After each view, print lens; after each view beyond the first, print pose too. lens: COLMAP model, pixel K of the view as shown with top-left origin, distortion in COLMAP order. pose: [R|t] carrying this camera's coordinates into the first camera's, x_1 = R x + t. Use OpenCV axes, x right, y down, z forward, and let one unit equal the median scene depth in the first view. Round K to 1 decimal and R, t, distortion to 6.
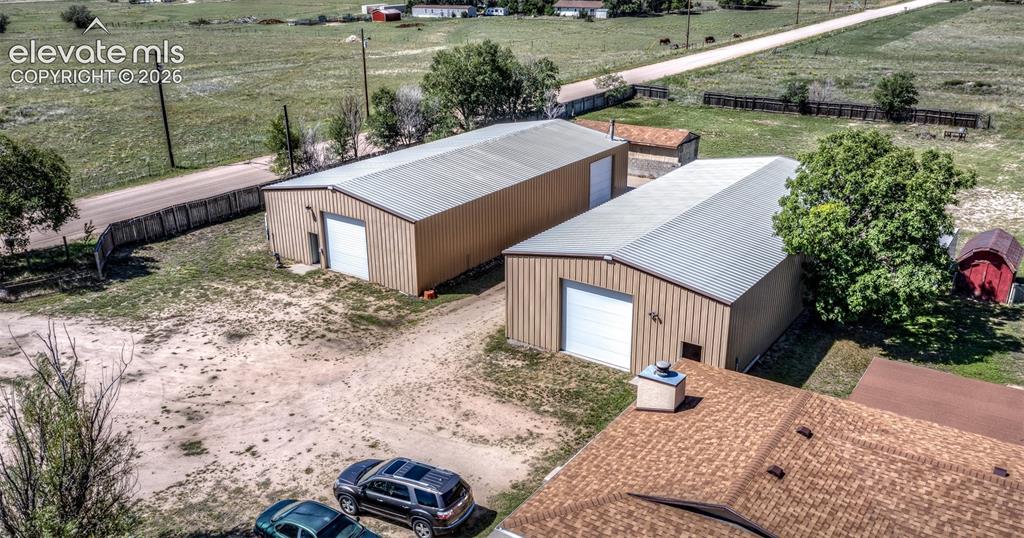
lens RADIAL K [[814.4, 0, 512.0], [0, 814.4, 269.0], [0, 0, 1]] dist [0.000557, 0.001430]
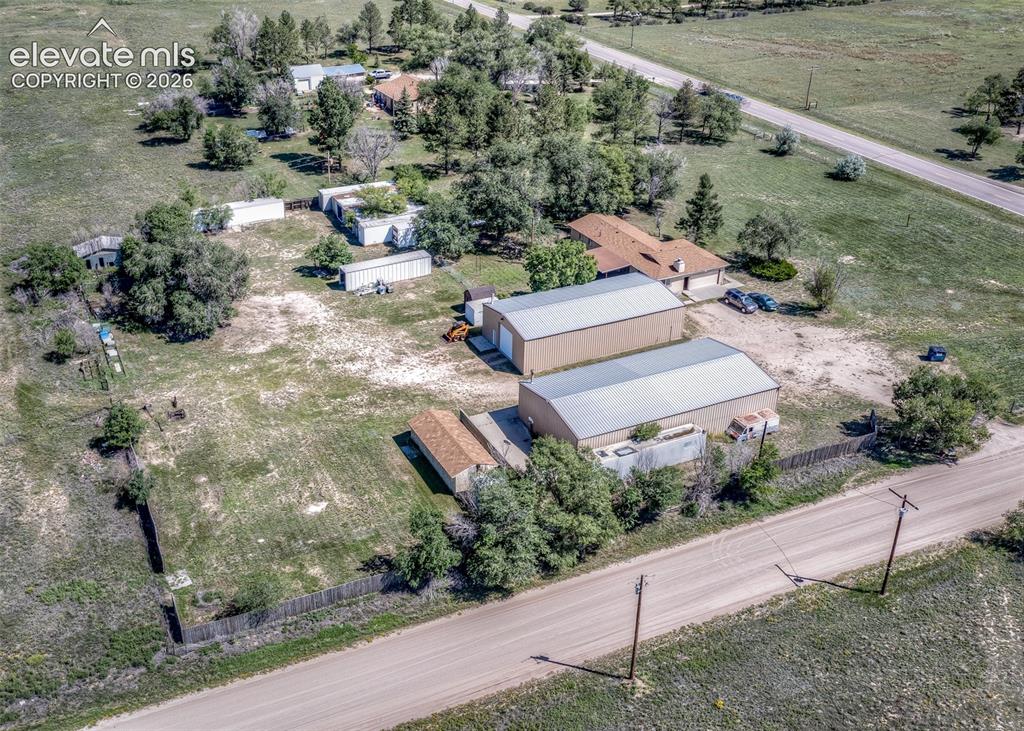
lens RADIAL K [[1014.3, 0, 512.0], [0, 1014.3, 365.5], [0, 0, 1]] dist [-0.006469, 0.002188]
pose [[-0.880129, -0.228044, 0.416376, -0.783070], [0.158946, 0.684900, 0.711089, -1.948185], [-0.447336, 0.692031, -0.566554, 2.770742]]
